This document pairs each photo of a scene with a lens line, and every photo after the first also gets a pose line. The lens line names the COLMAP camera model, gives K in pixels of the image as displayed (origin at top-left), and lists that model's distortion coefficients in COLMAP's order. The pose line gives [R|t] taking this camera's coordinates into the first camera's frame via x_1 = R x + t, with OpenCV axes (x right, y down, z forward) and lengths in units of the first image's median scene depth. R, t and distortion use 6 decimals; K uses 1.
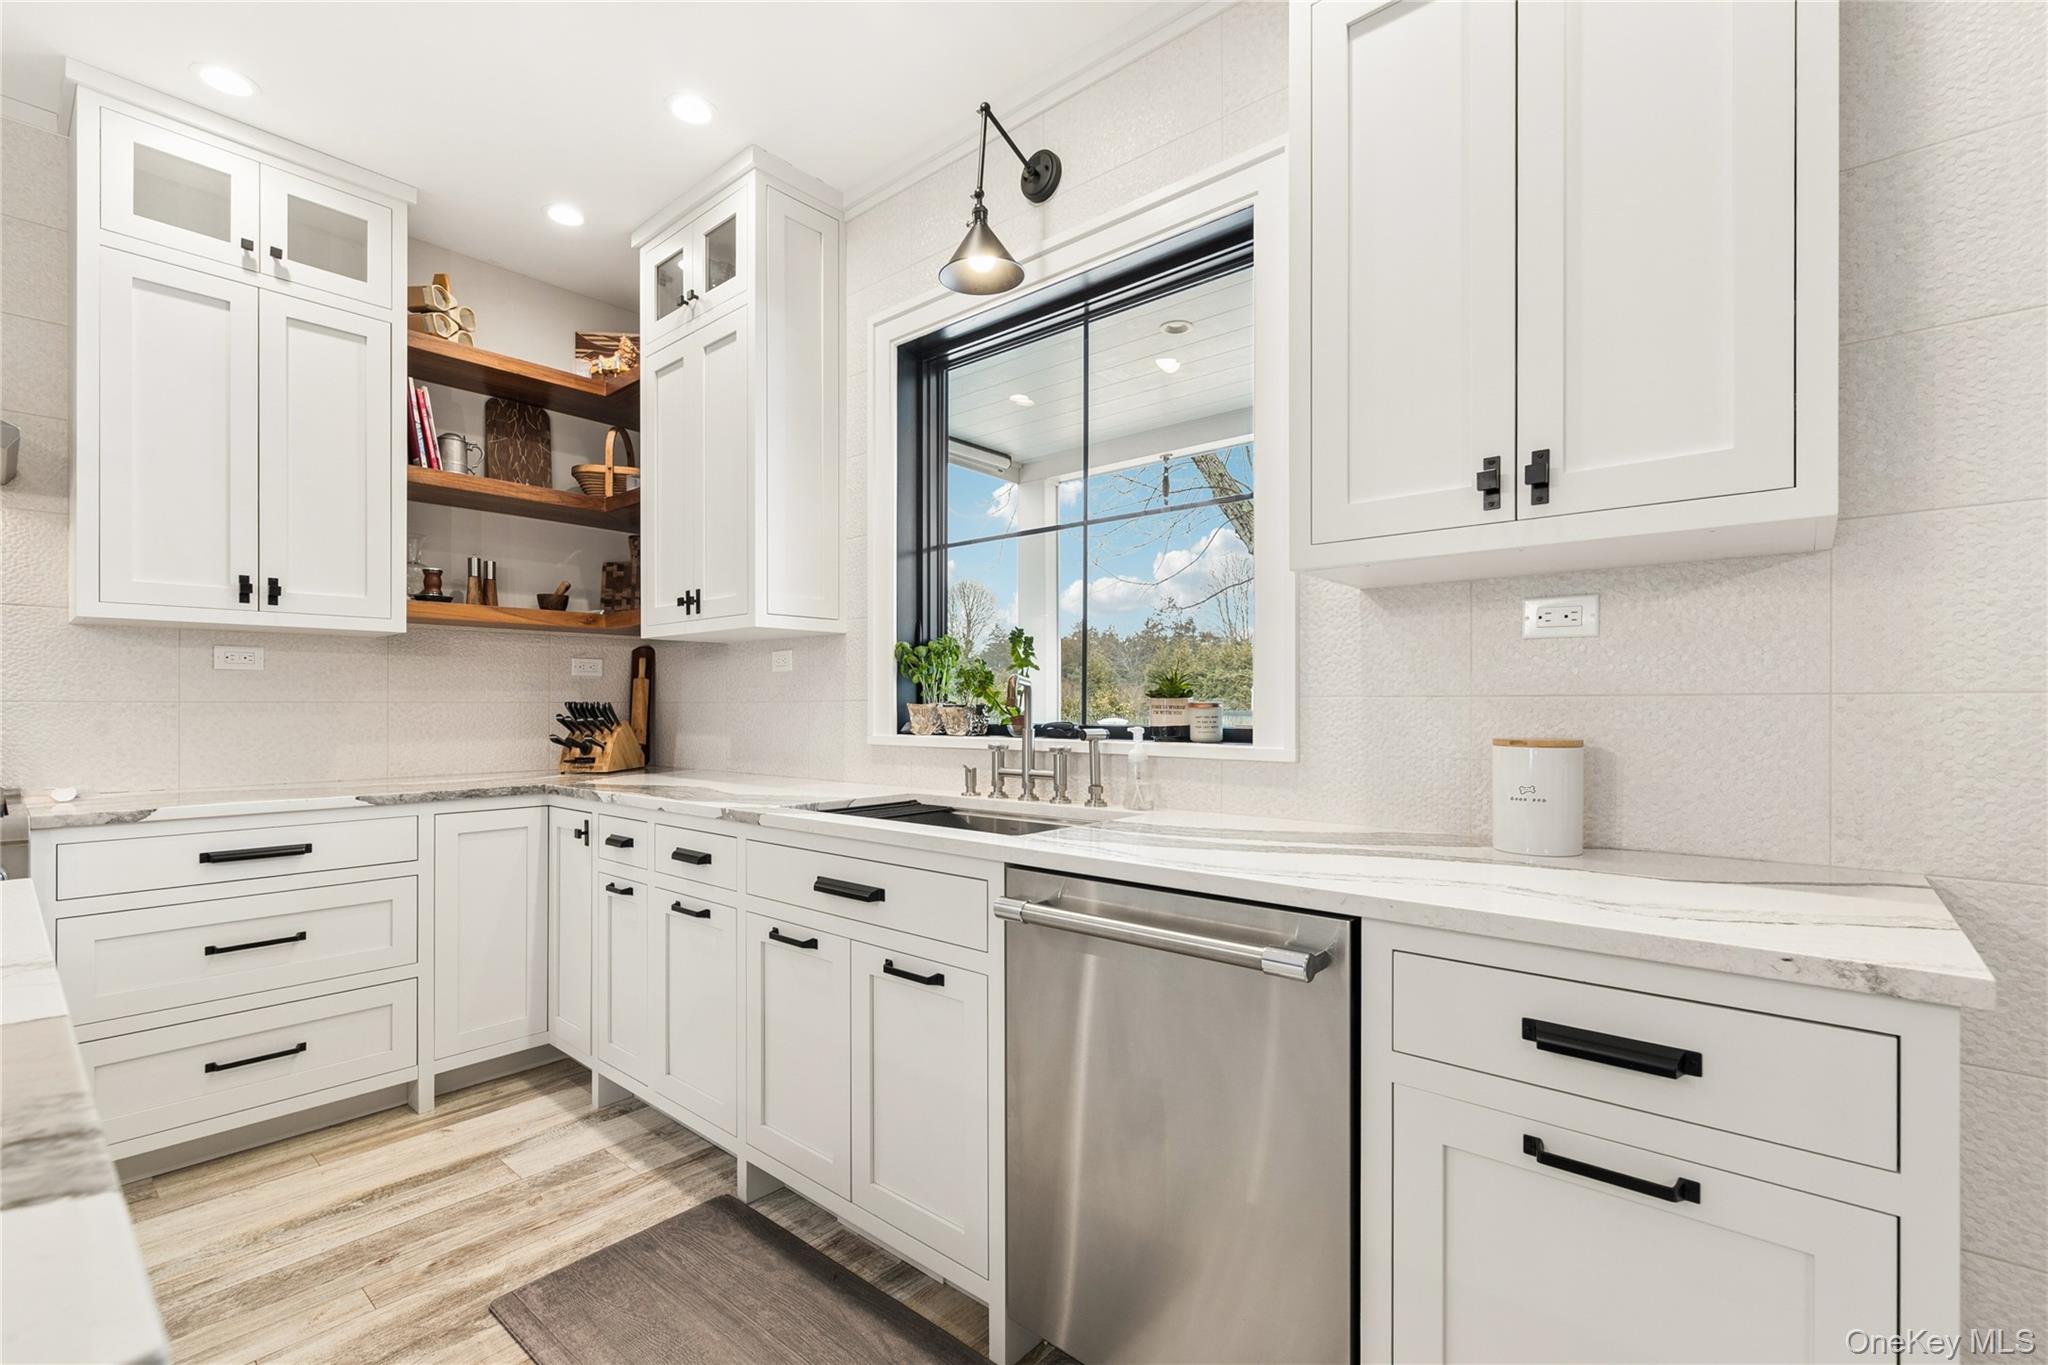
lens RADIAL K [[898.4, 0, 1041.1], [0, 898.4, 703.1], [0, 0, 1]] dist [0.000459, -0.000551]
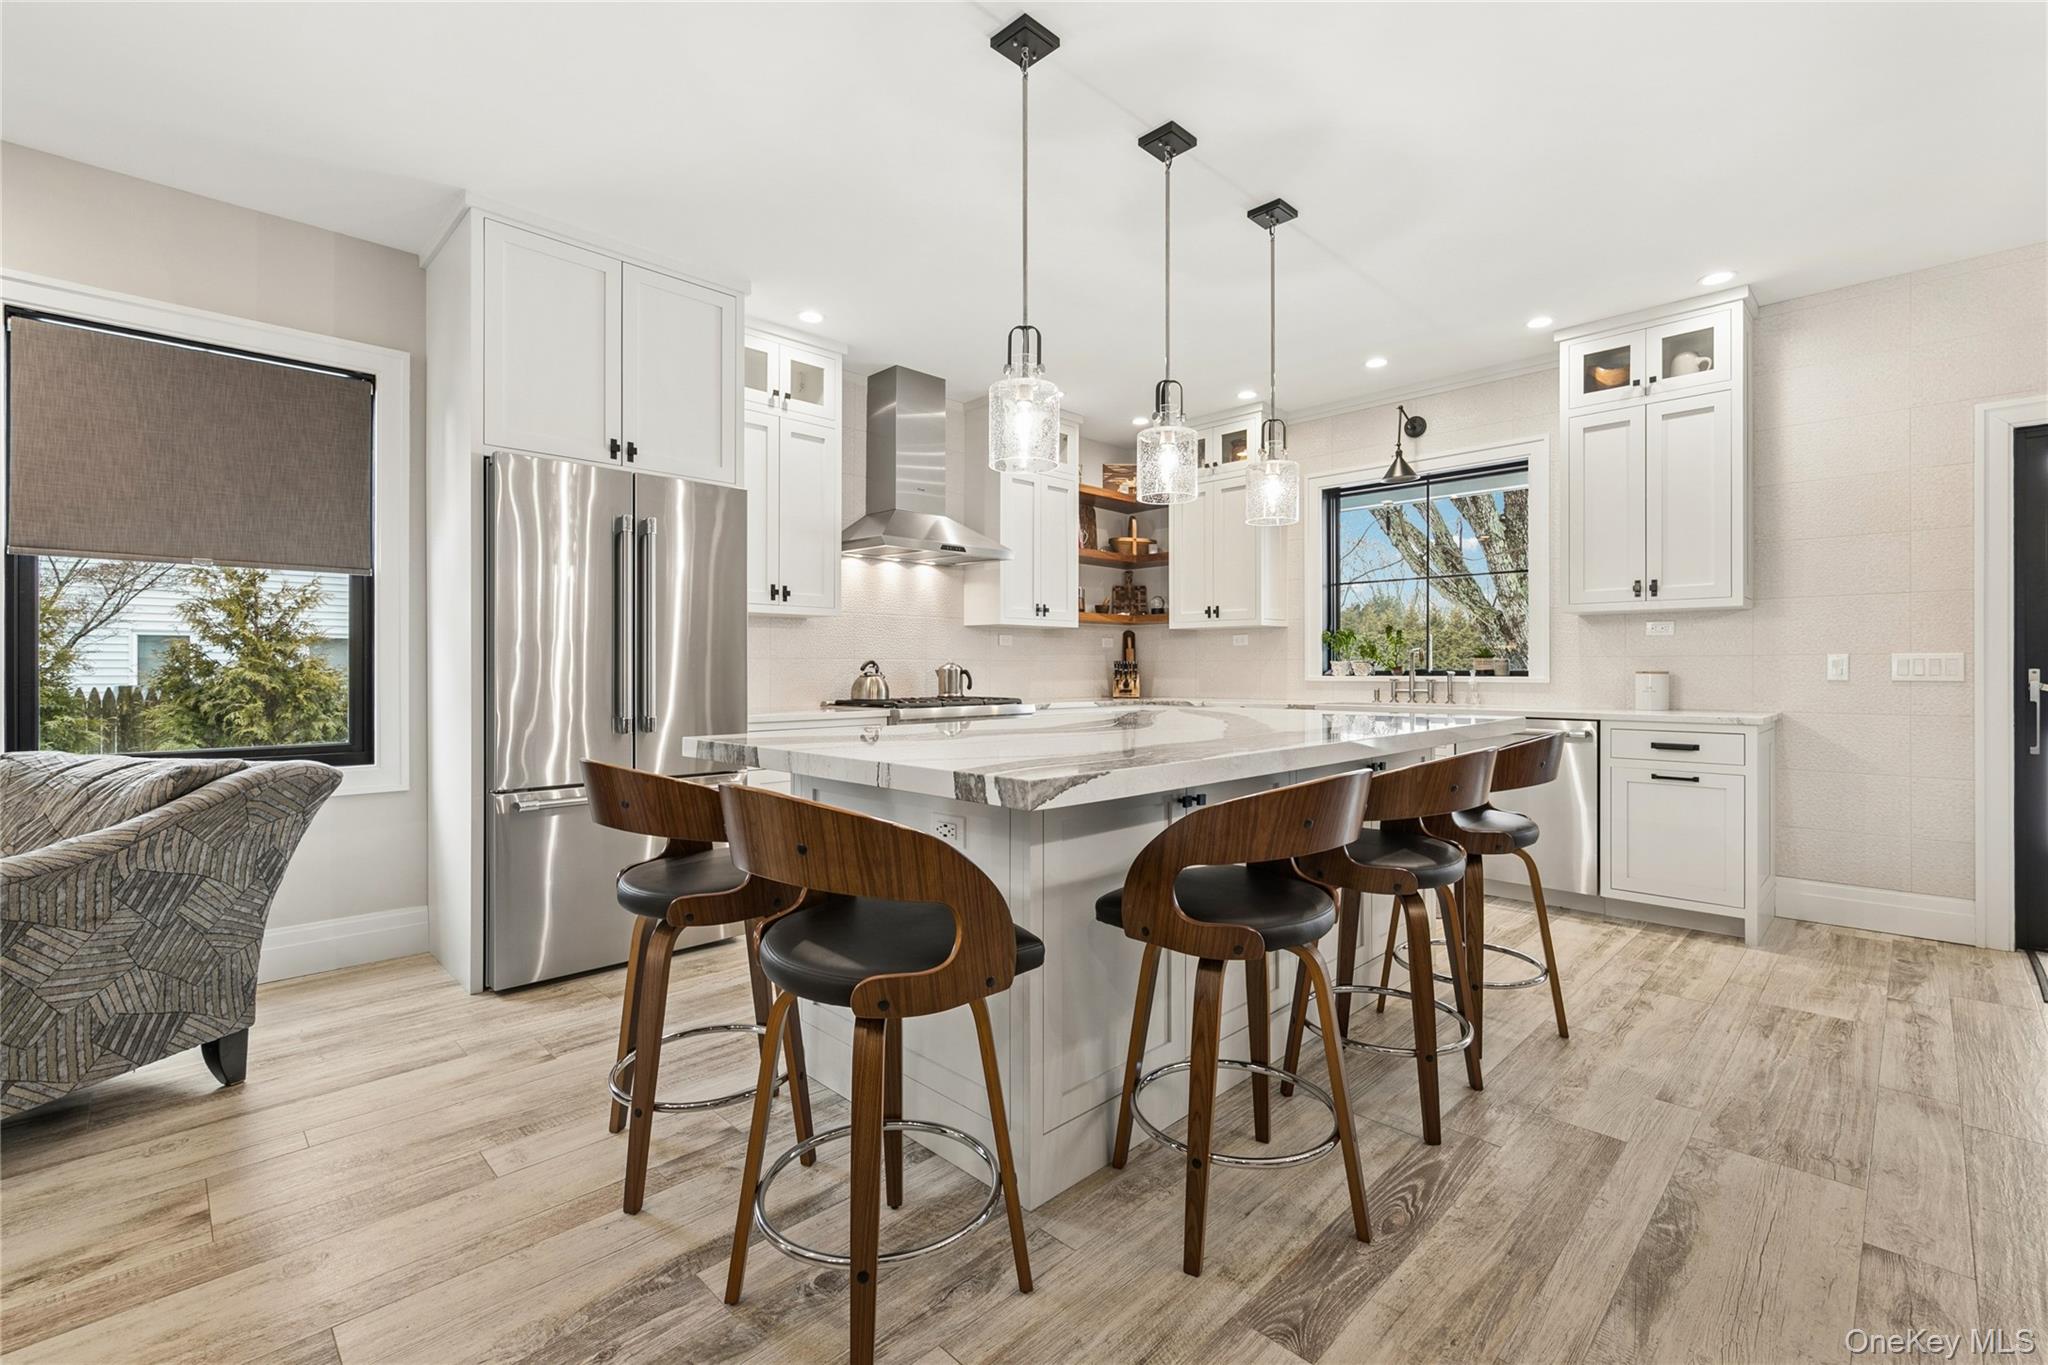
lens RADIAL K [[898.4, 0, 1024.8], [0, 898.4, 663.1], [0, 0, 1]] dist [0.000459, -0.000551]
pose [[0.996459, 0.000066, -0.084079, -0.706571], [-0.000504, 0.999986, -0.005195, 0.016915], [0.084078, 0.005219, 0.996446, -1.191733]]
